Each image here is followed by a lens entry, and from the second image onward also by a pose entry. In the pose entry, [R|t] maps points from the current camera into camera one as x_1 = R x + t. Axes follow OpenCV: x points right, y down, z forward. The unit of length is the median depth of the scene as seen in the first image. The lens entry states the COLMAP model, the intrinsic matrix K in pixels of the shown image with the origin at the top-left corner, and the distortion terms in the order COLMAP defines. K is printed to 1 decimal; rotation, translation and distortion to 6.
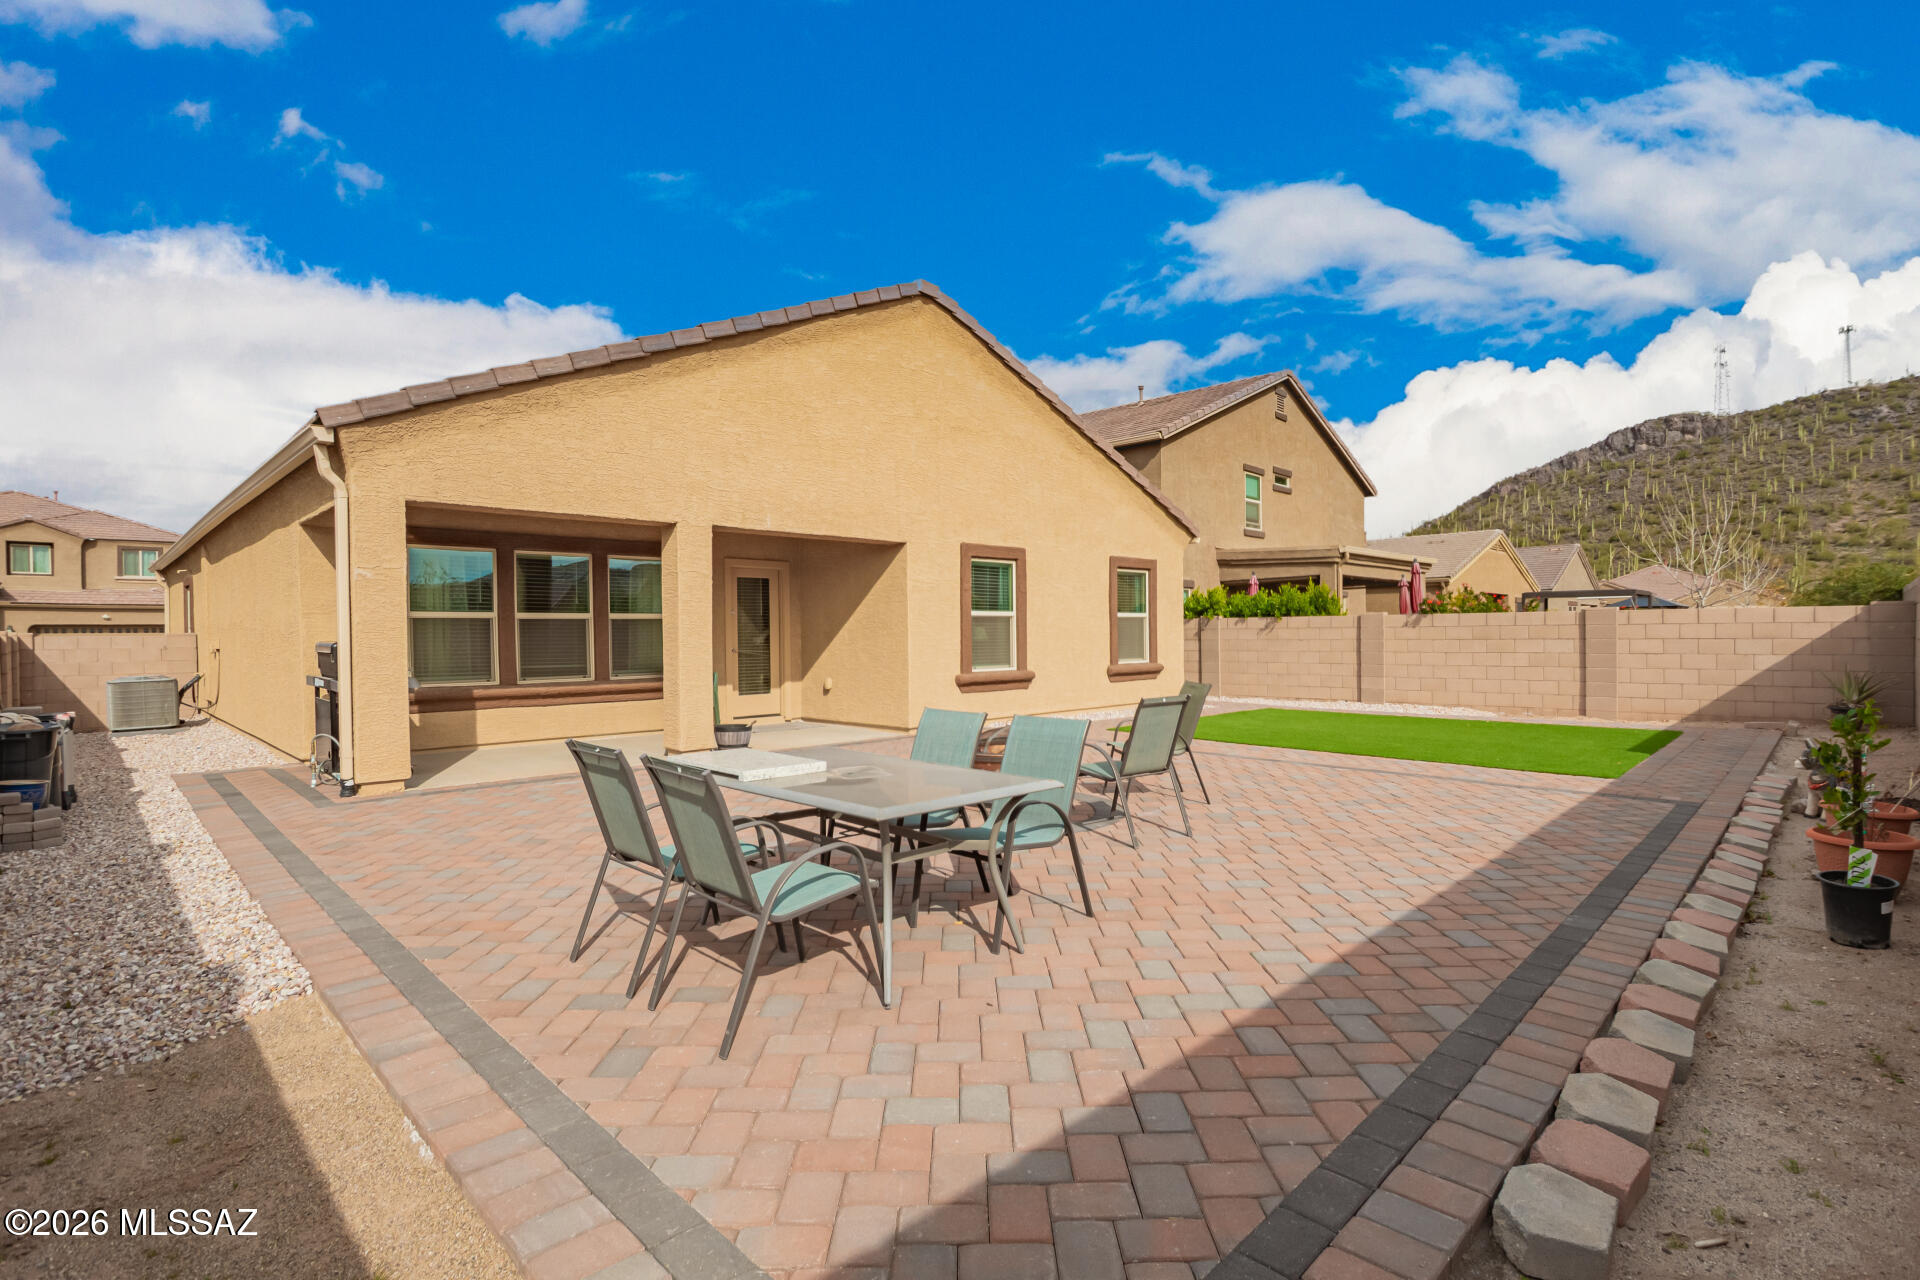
lens RADIAL K [[919.1, 0, 947.3], [0, 919.1, 632.0], [0, 0, 1]] dist [0.001642, -0.001320]
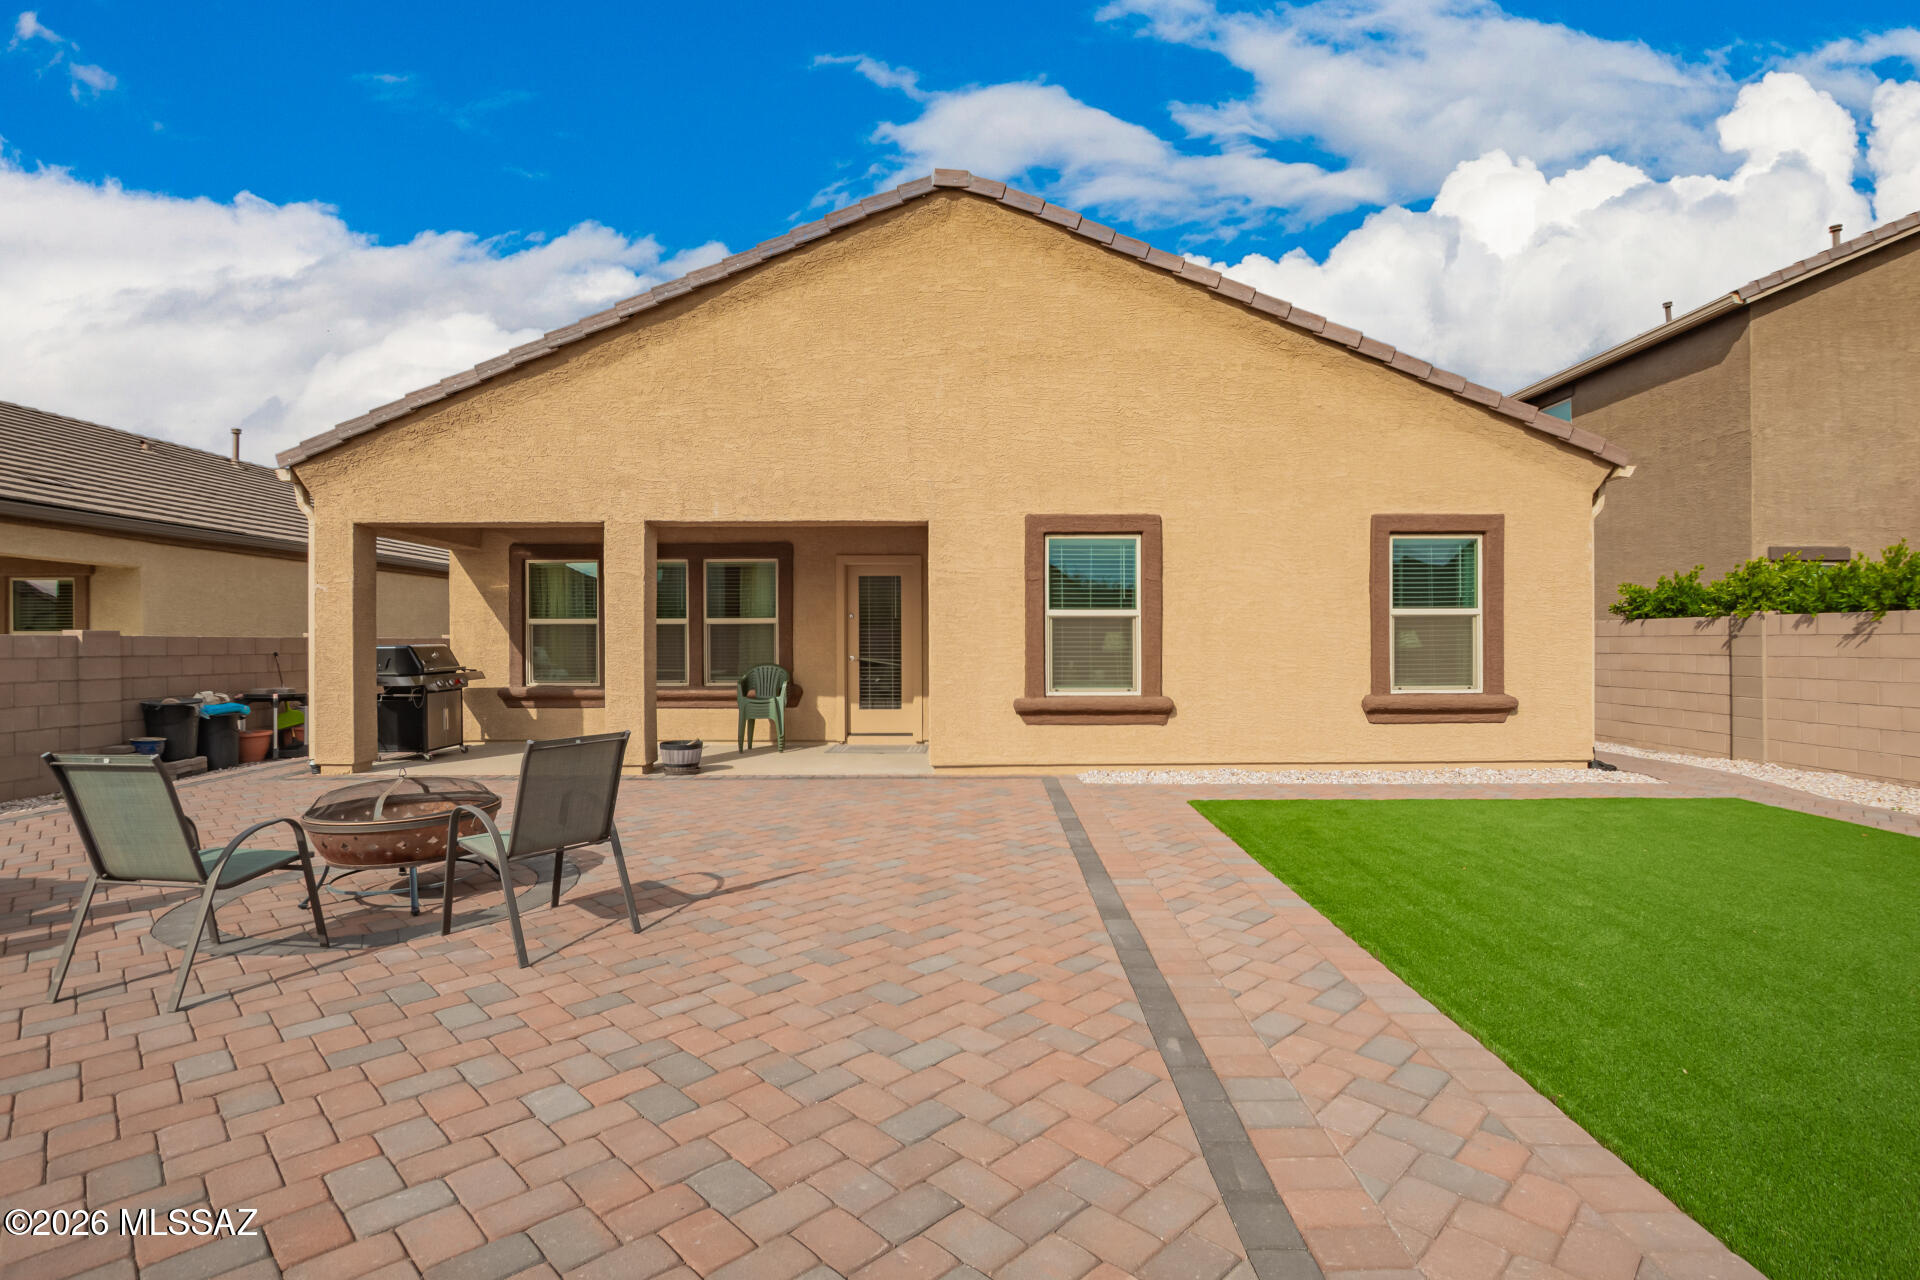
lens RADIAL K [[919.1, 0, 957.9], [0, 919.1, 644.6], [0, 0, 1]] dist [0.001642, -0.001320]
pose [[0.717133, 0.010885, -0.696851, 0.538193], [-0.002874, 0.999916, 0.012662, -0.005245], [0.696930, -0.007077, 0.717104, 0.496928]]
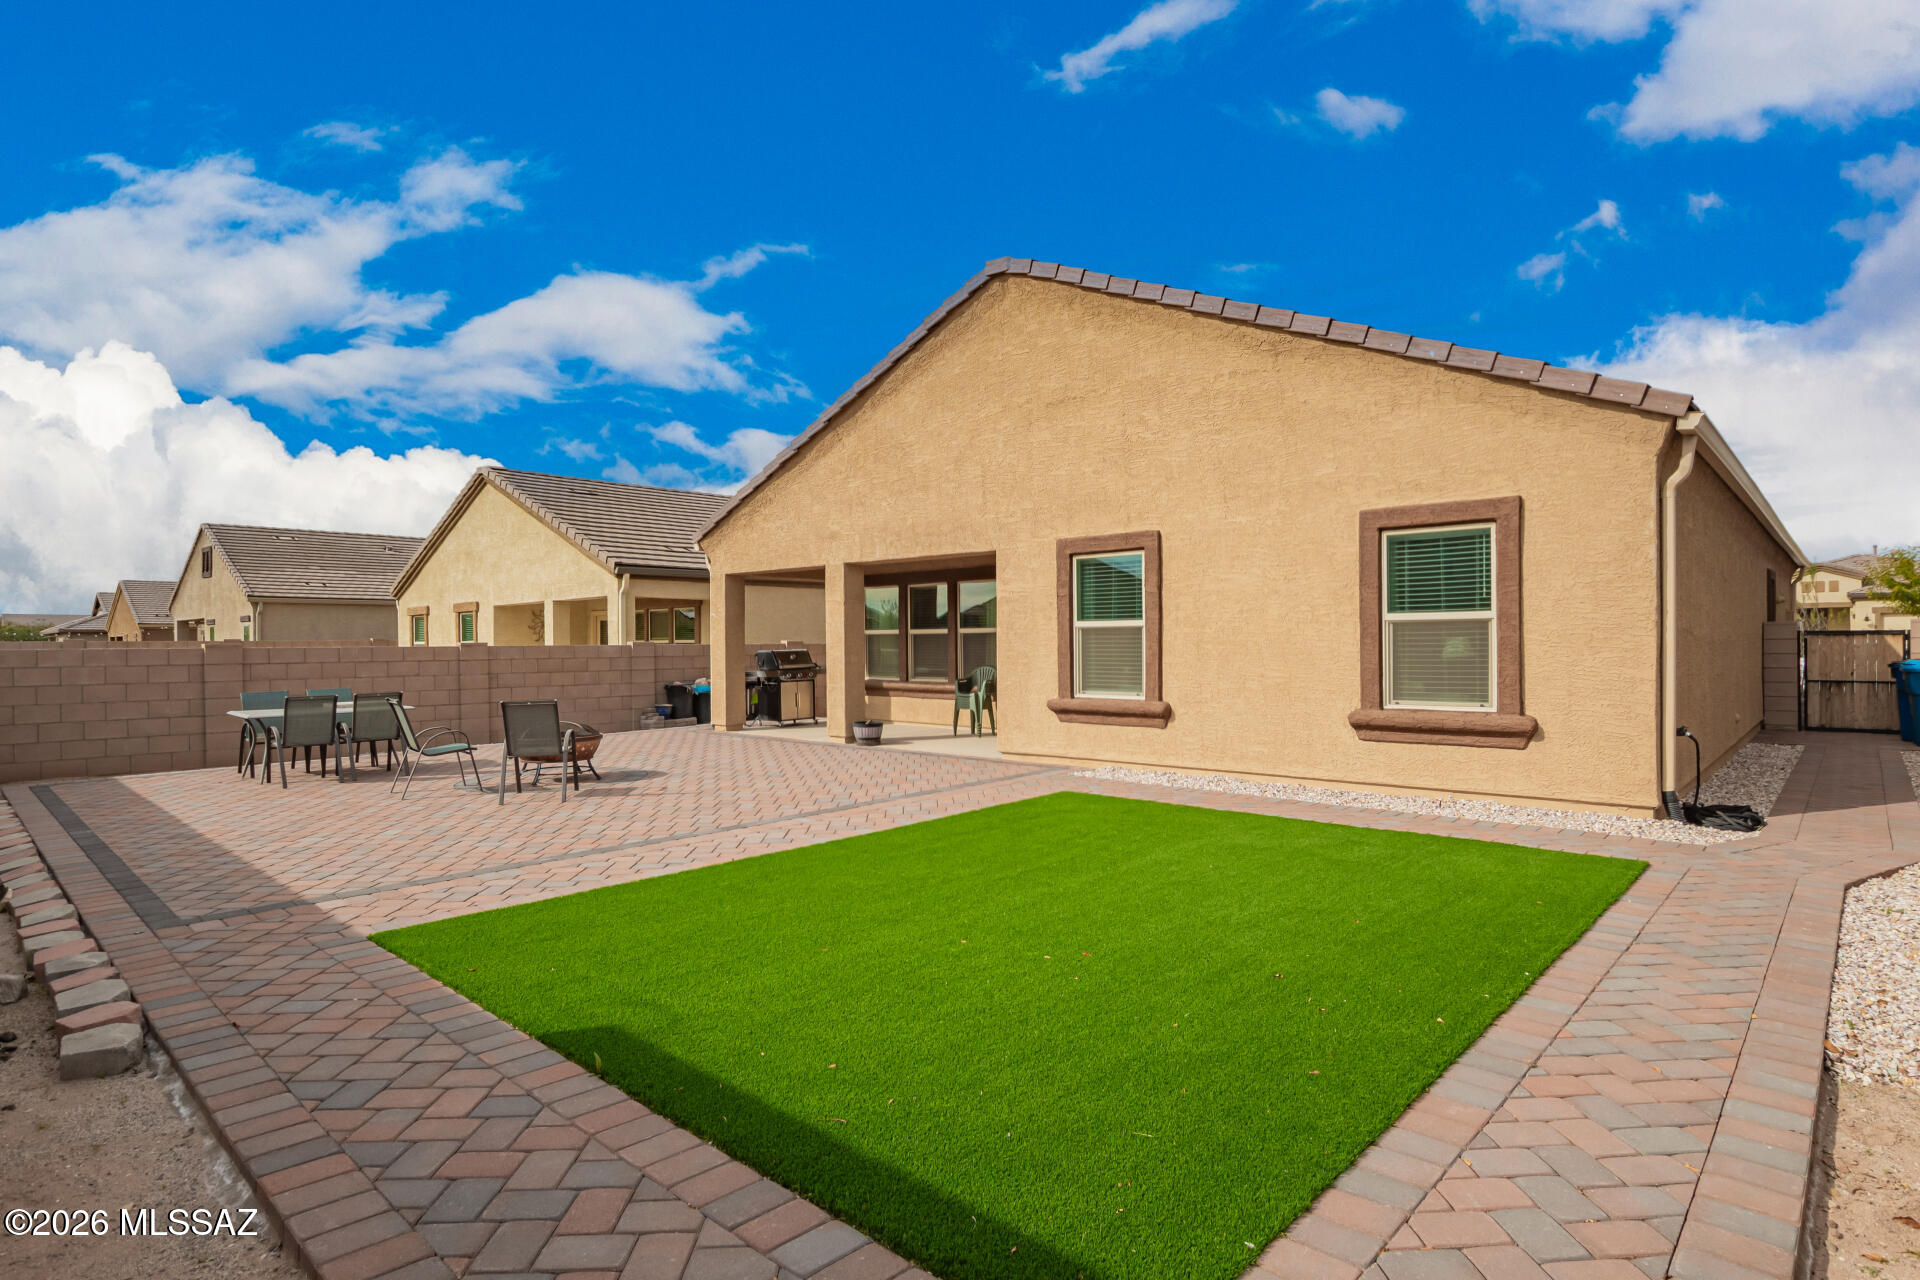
lens RADIAL K [[972.3, 0, 970.7], [0, 972.3, 653.3], [0, 0, 1]] dist [0.003642, -0.001955]
pose [[0.067167, 0.016811, -0.997600, 0.993349], [0.003988, 0.999846, 0.017118, -0.010970], [0.997734, -0.005128, 0.067090, 0.964430]]
